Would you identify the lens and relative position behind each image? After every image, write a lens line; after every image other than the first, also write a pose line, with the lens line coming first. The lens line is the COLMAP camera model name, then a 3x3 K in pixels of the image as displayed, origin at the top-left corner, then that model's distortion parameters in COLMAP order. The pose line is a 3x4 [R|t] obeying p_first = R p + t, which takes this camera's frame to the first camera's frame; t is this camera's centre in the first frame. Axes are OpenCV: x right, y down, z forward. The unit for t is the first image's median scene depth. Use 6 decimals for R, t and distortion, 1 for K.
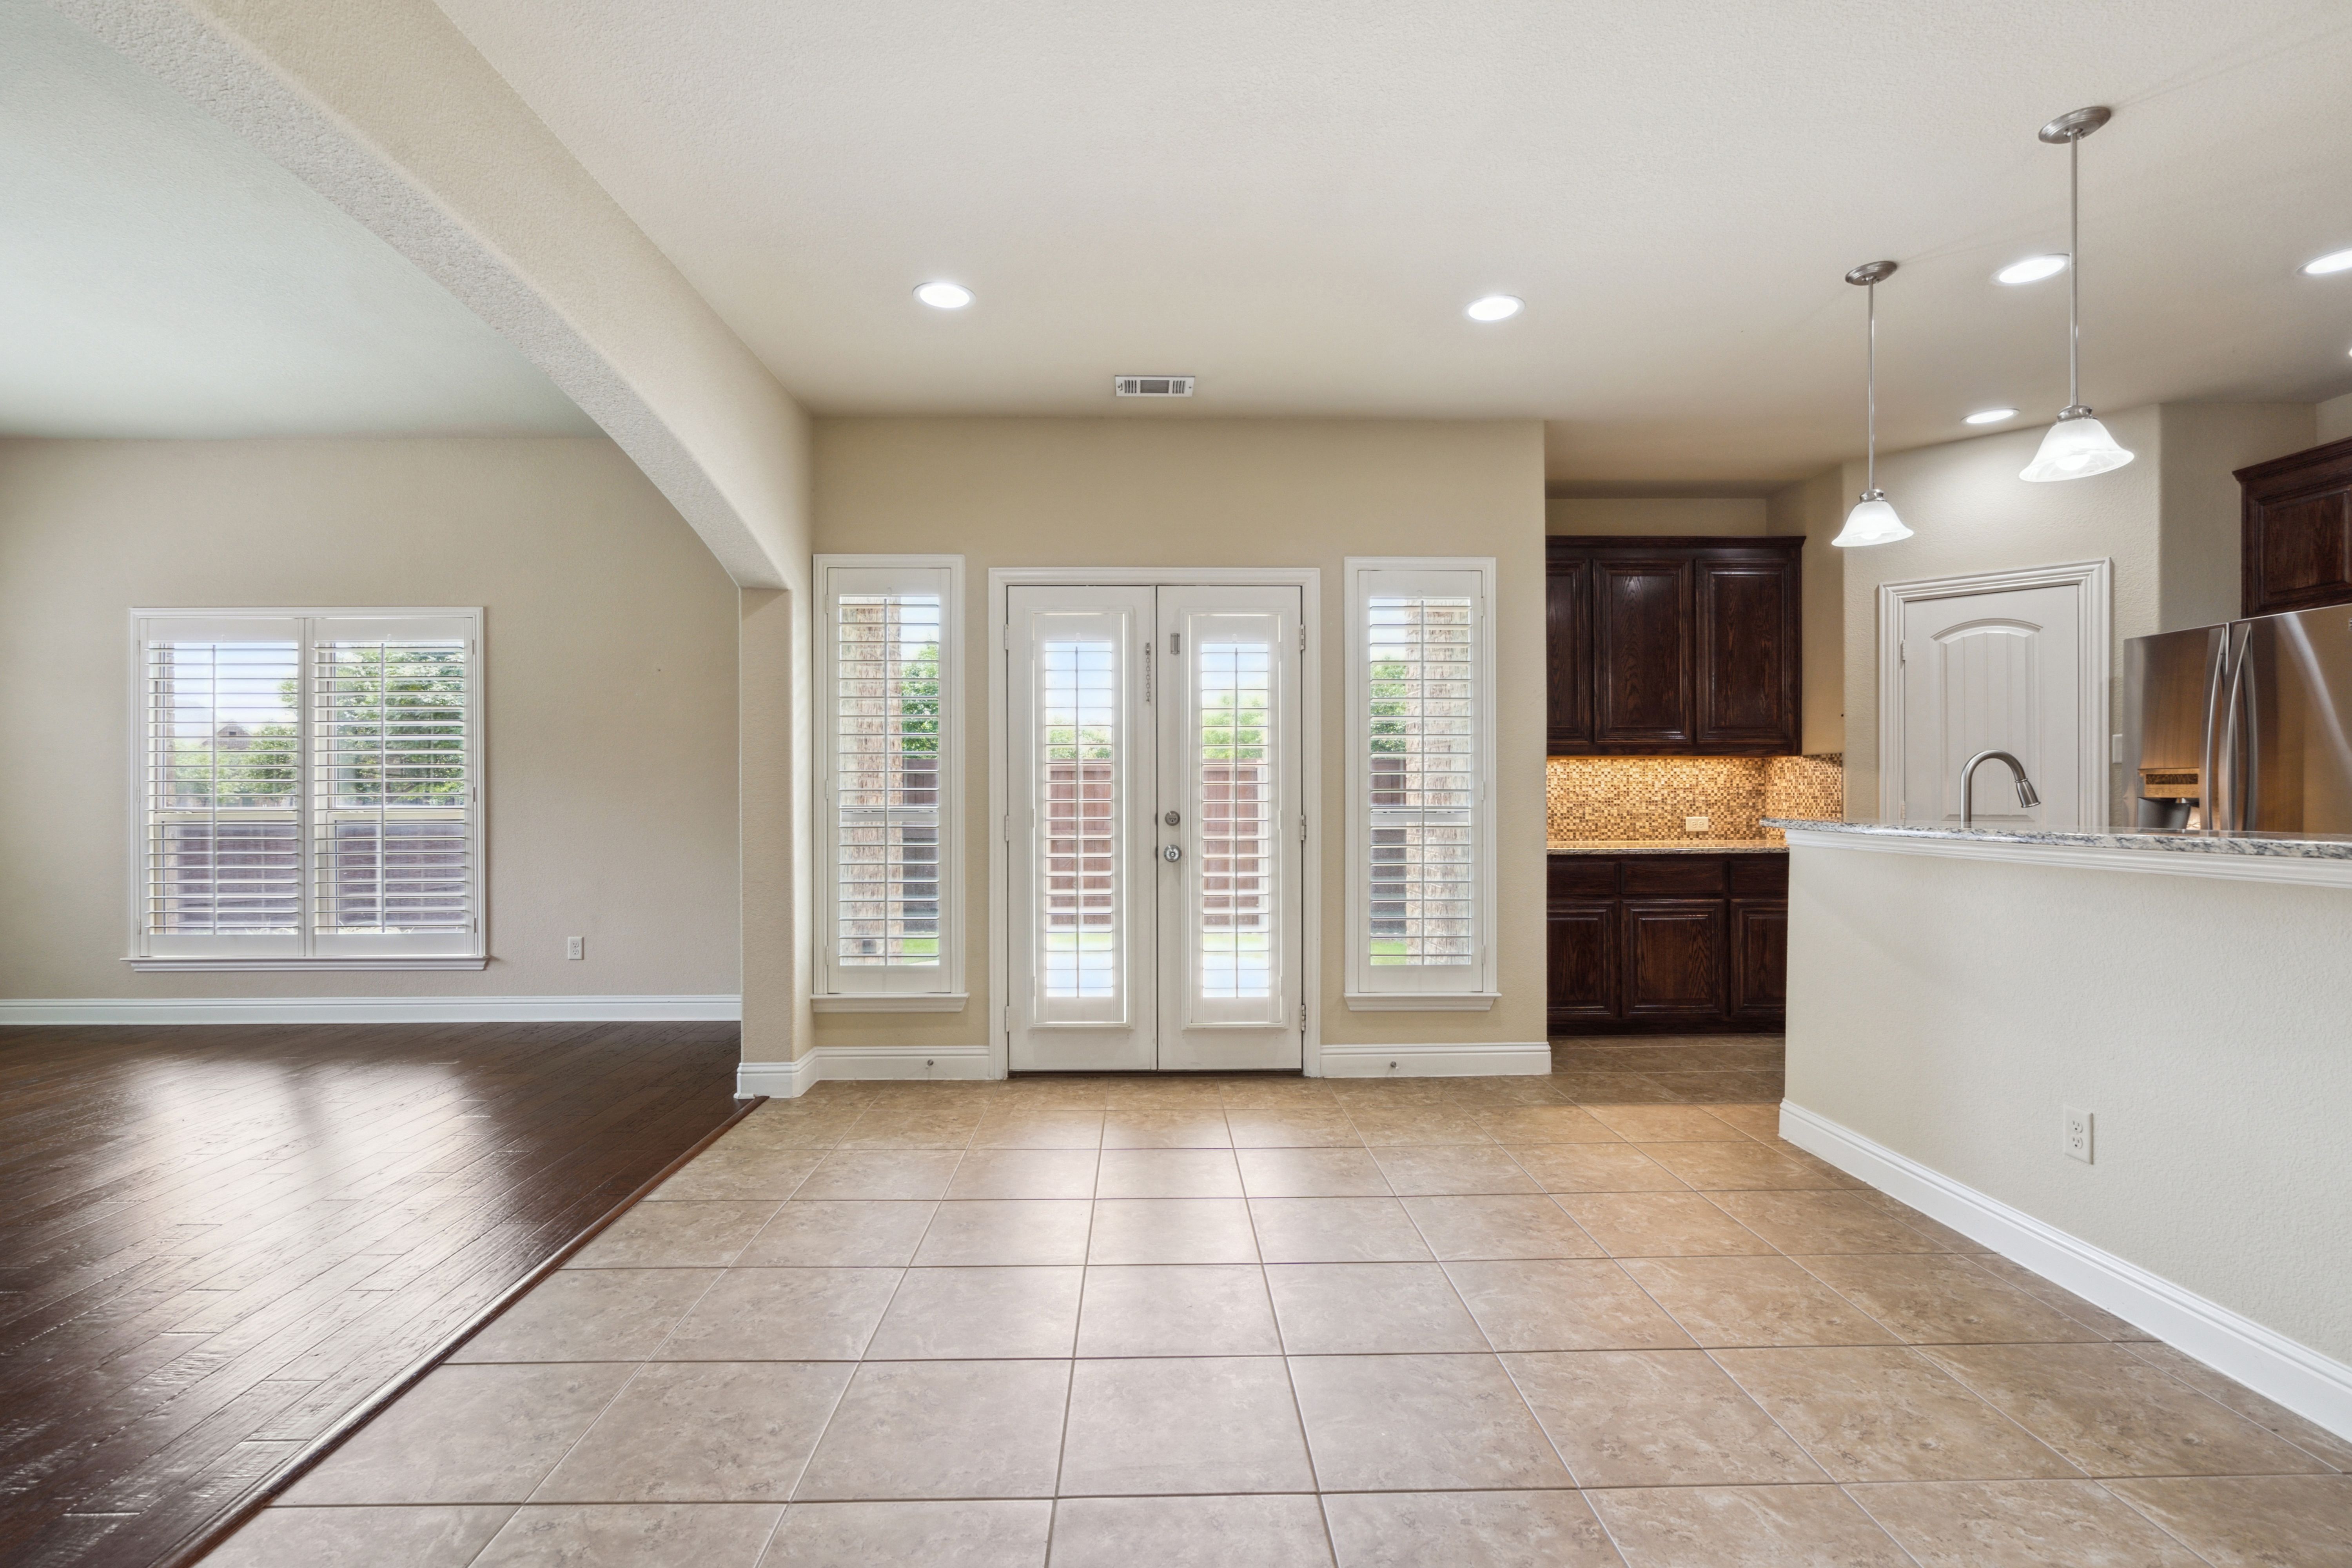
lens RADIAL K [[1070.9, 0, 1167.3], [0, 1070.9, 793.6], [0, 0, 1]] dist [-0.006631, 0.001391]
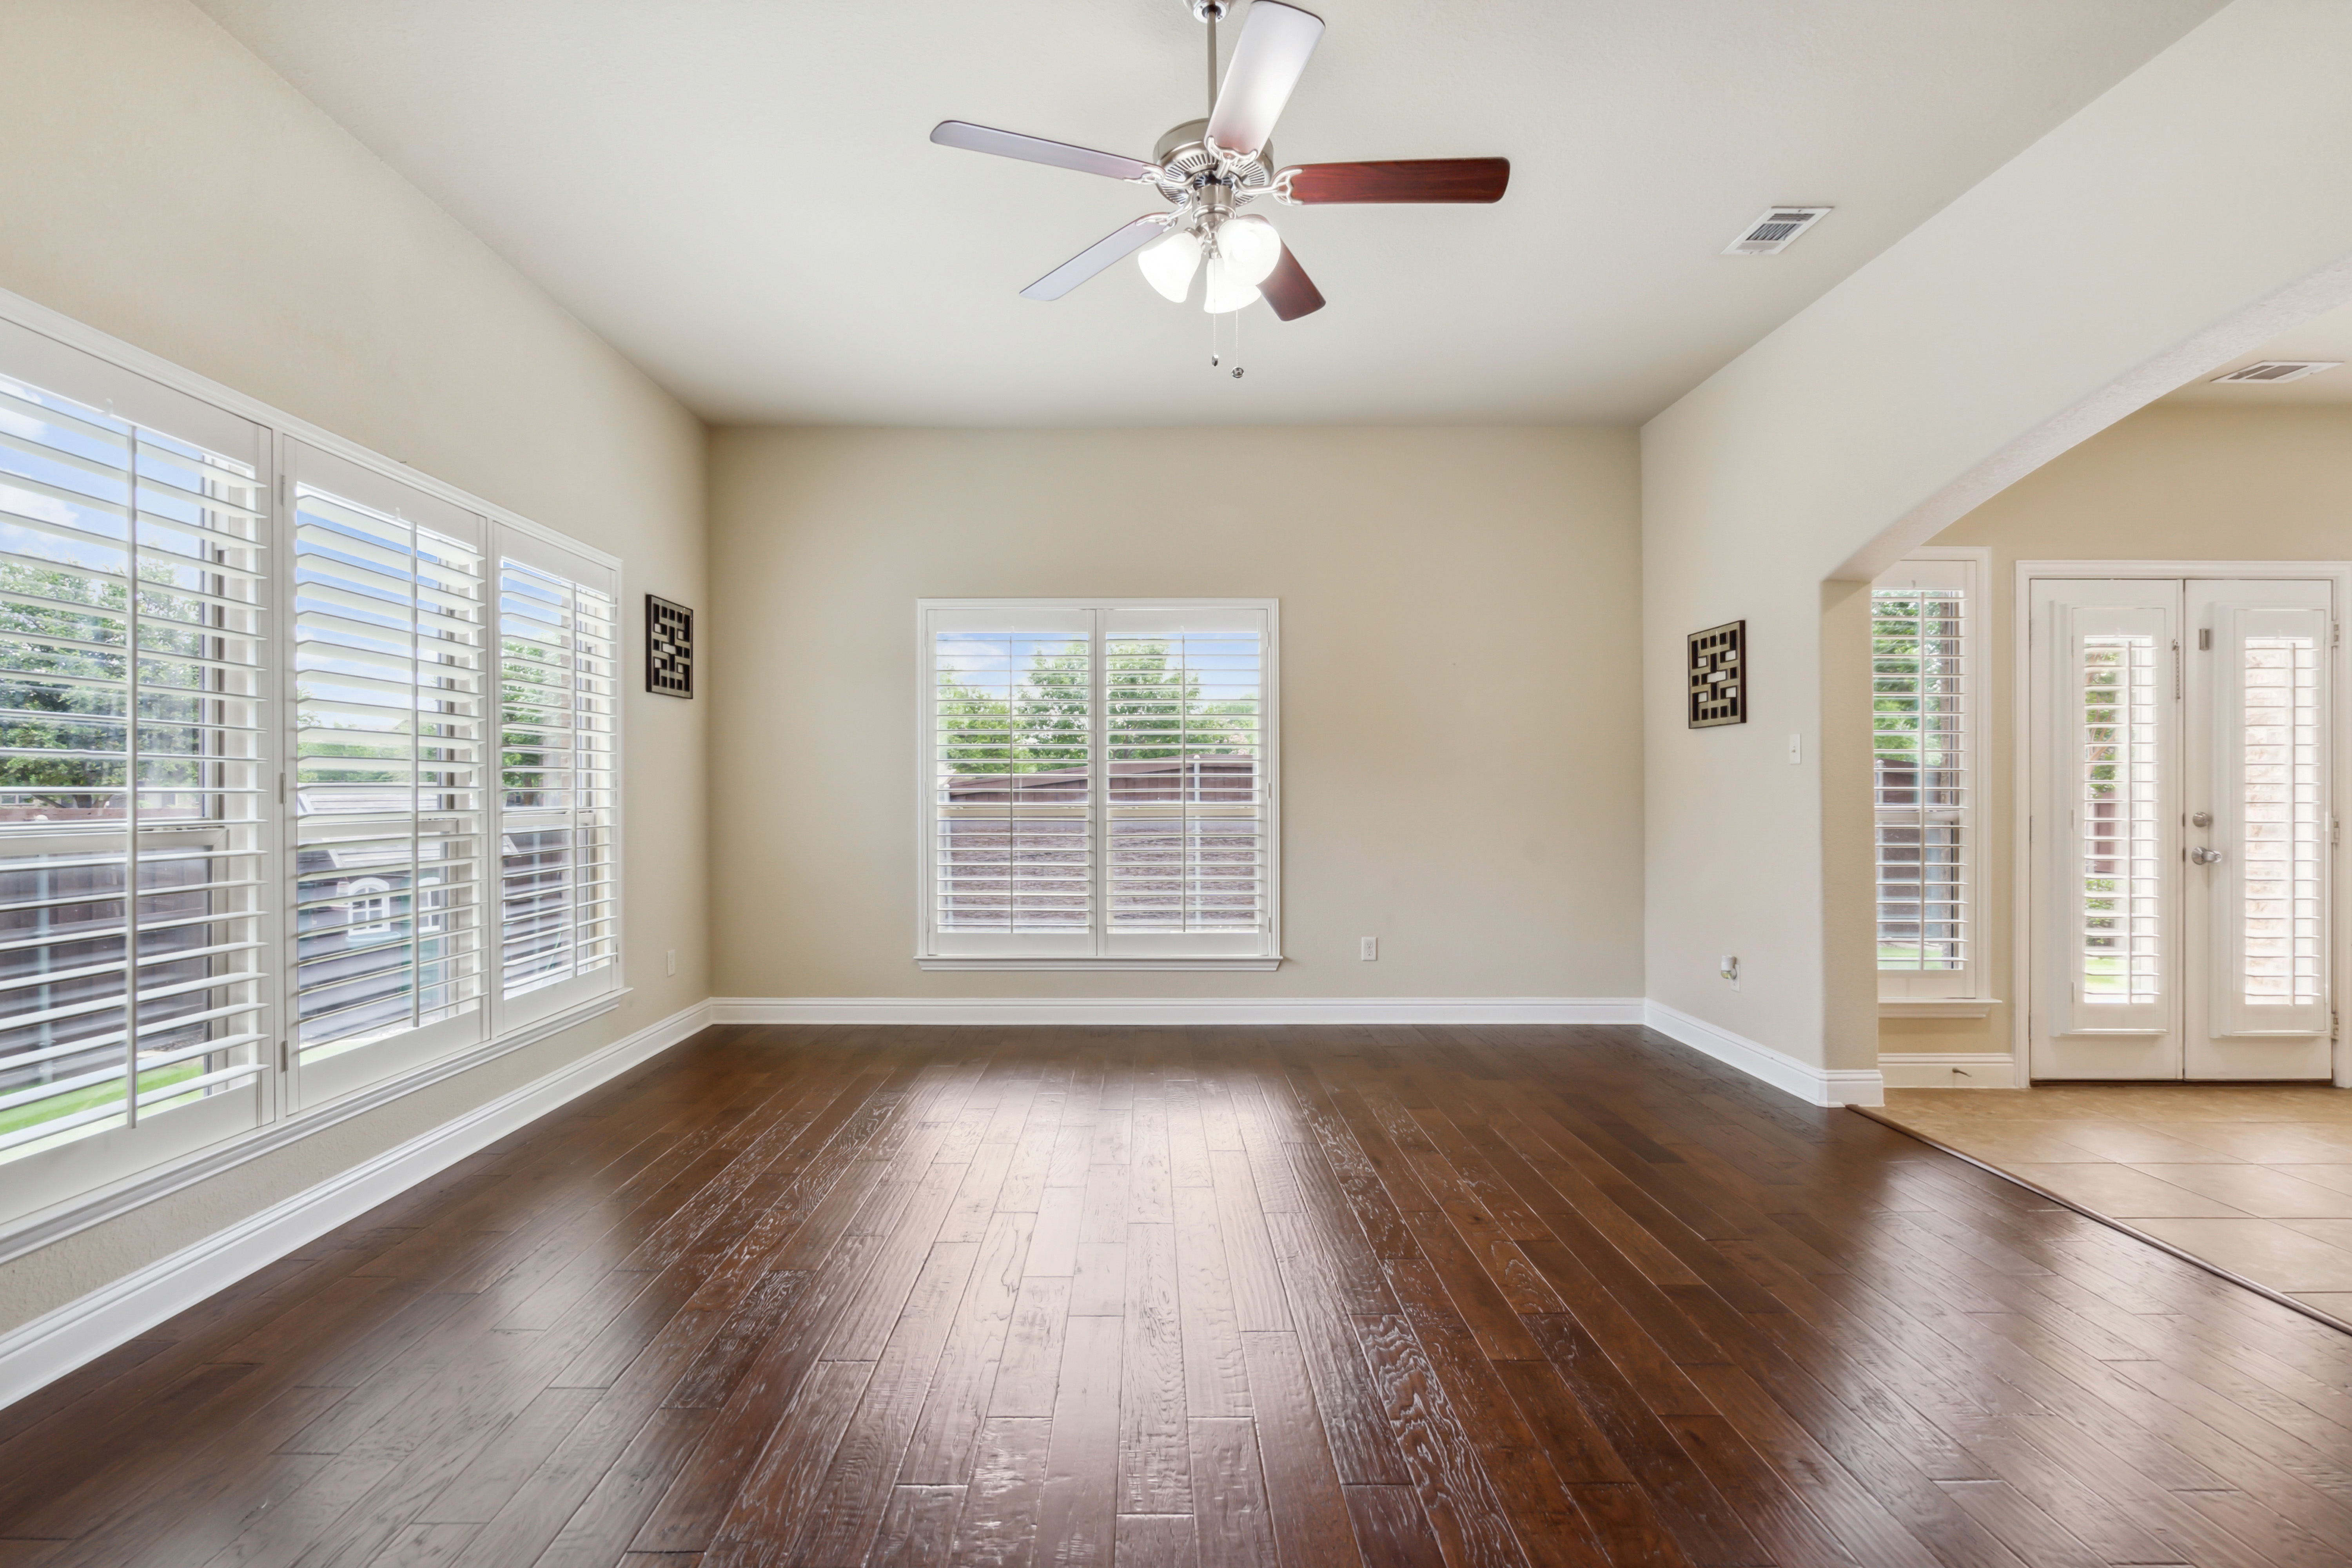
lens RADIAL K [[1080.0, 0, 1145.3], [0, 1080.0, 786.1], [0, 0, 1]] dist [-0.003552, -0.000639]
pose [[0.999879, 0.004722, -0.014803, -0.876873], [-0.004801, 0.999974, -0.005349, 0.002603], [0.014778, 0.005419, 0.999876, 0.011947]]
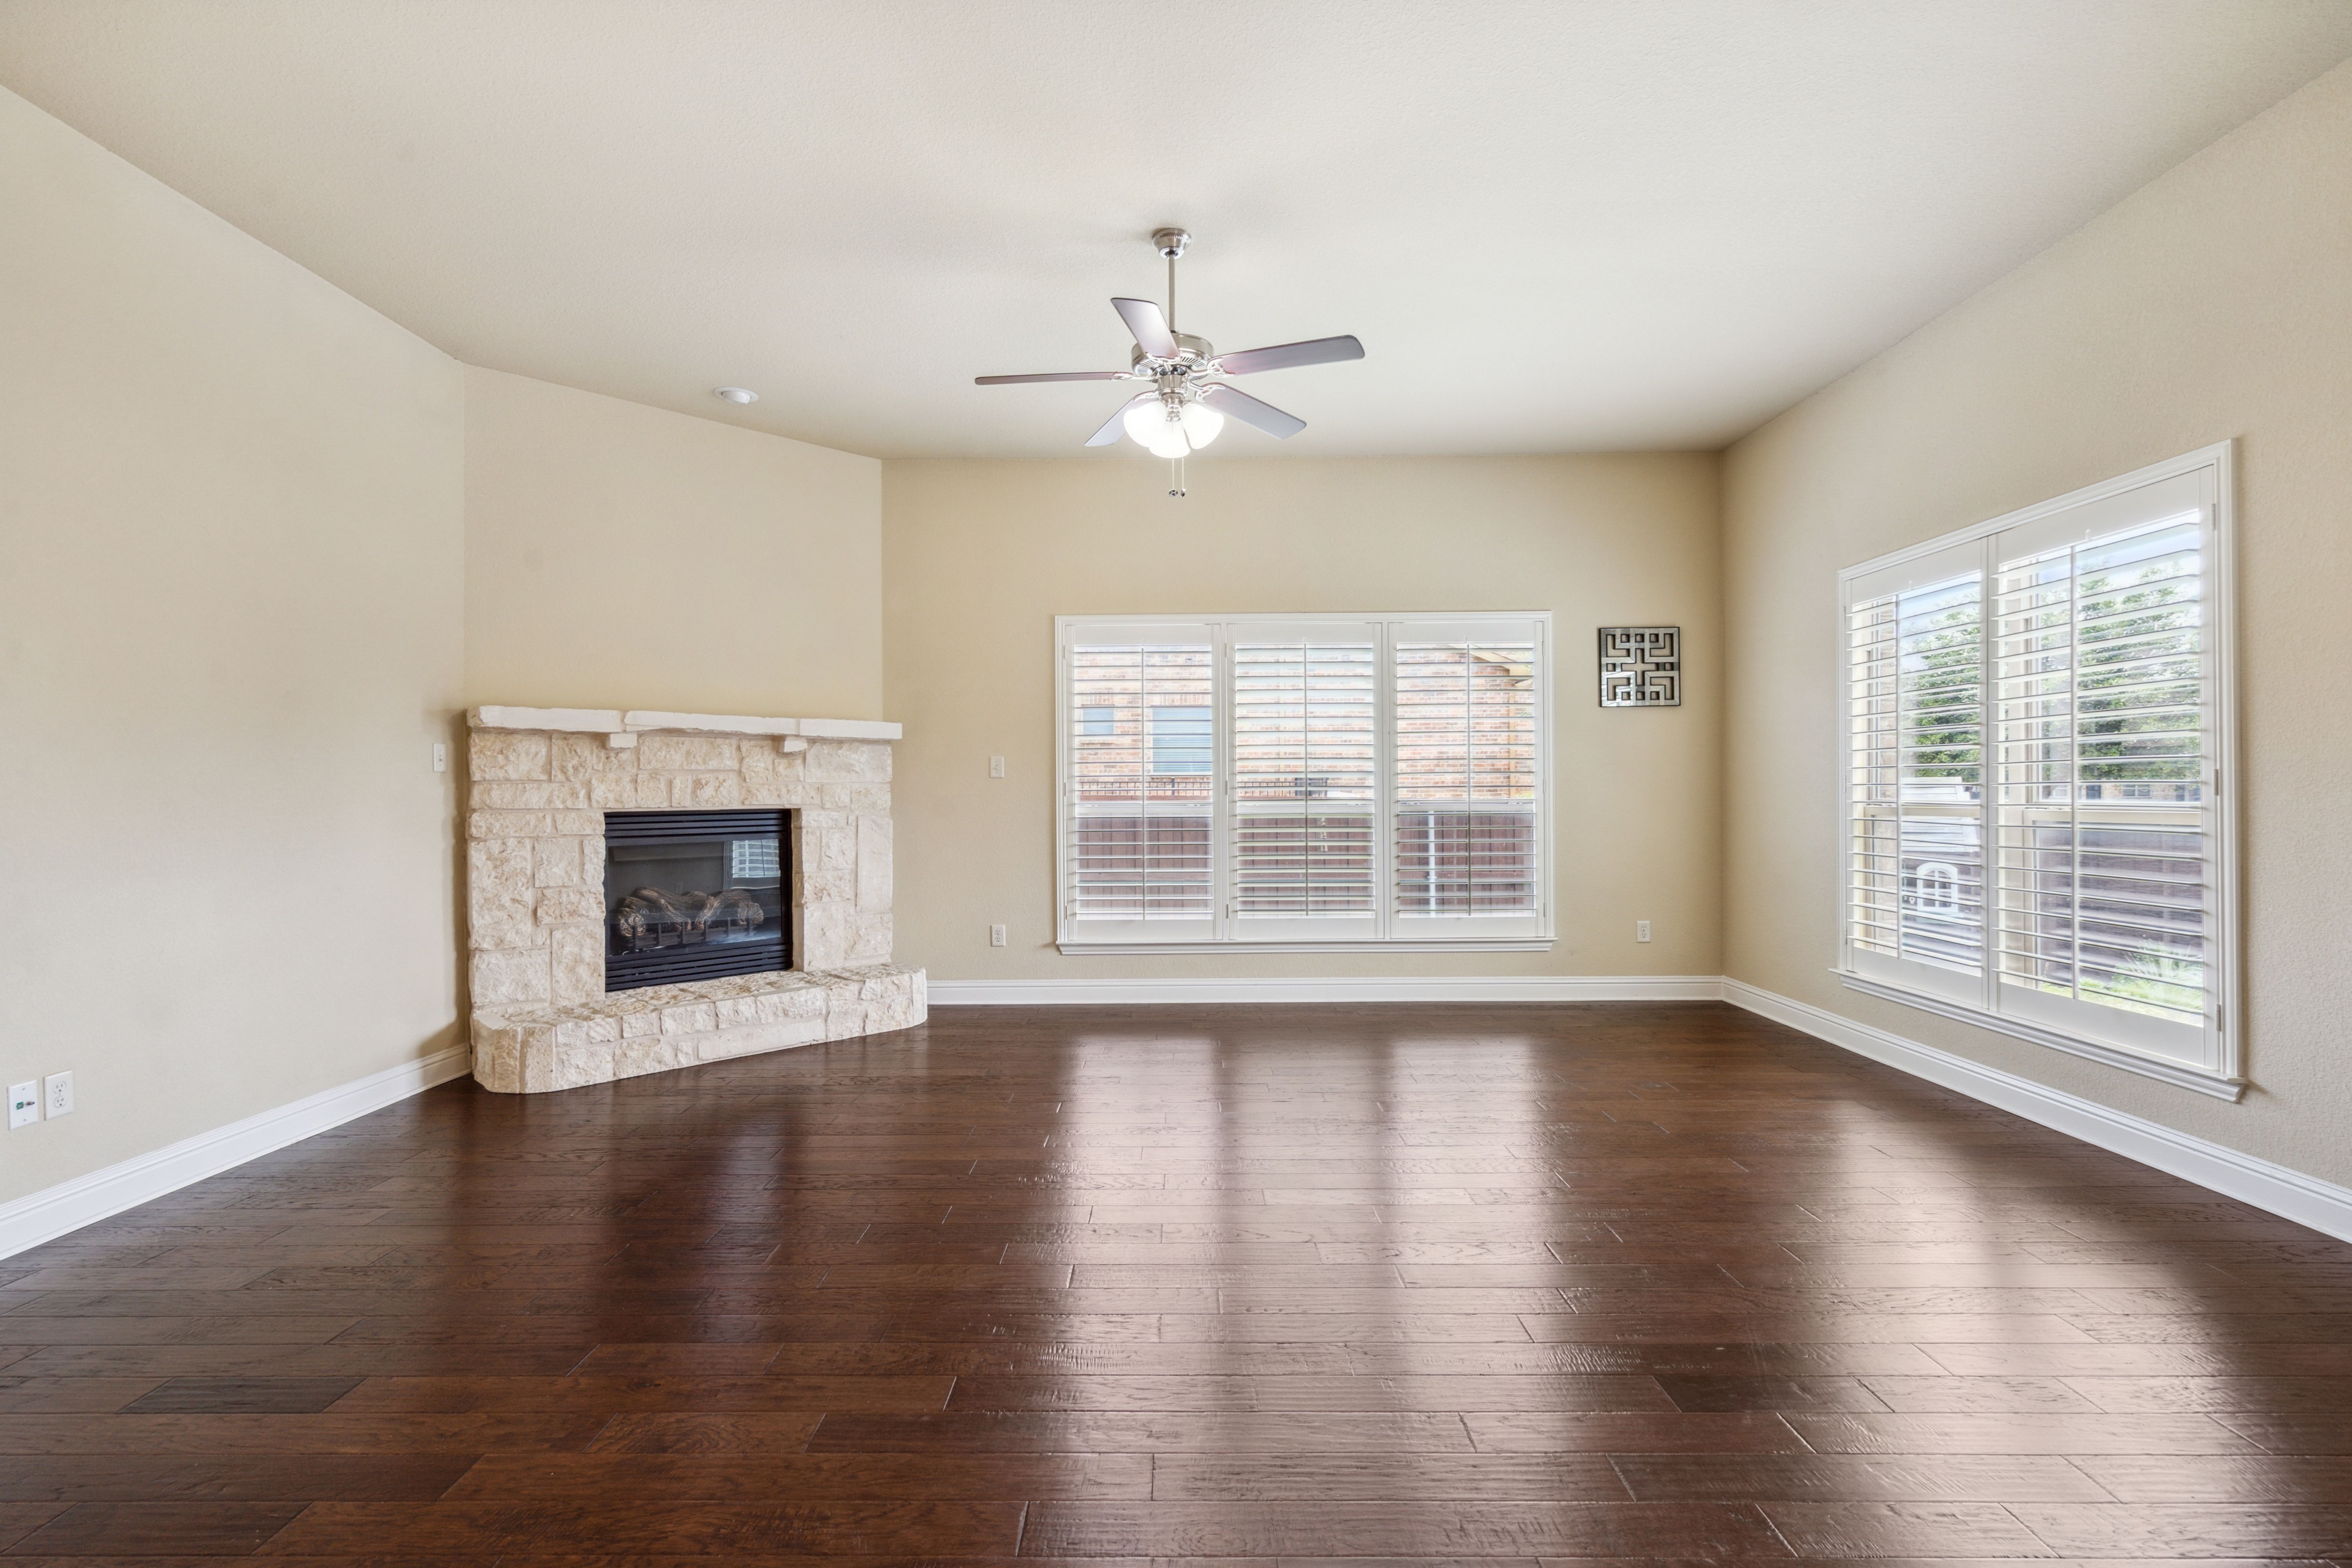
lens RADIAL K [[1074.3, 0, 1160.5], [0, 1074.3, 787.8], [0, 0, 1]] dist [-0.001547, 0.000144]
pose [[-0.029410, 0.002942, -0.999563, -0.087730], [0.006038, 0.999978, 0.002766, -0.001467], [0.999549, -0.005954, -0.029427, 0.547246]]
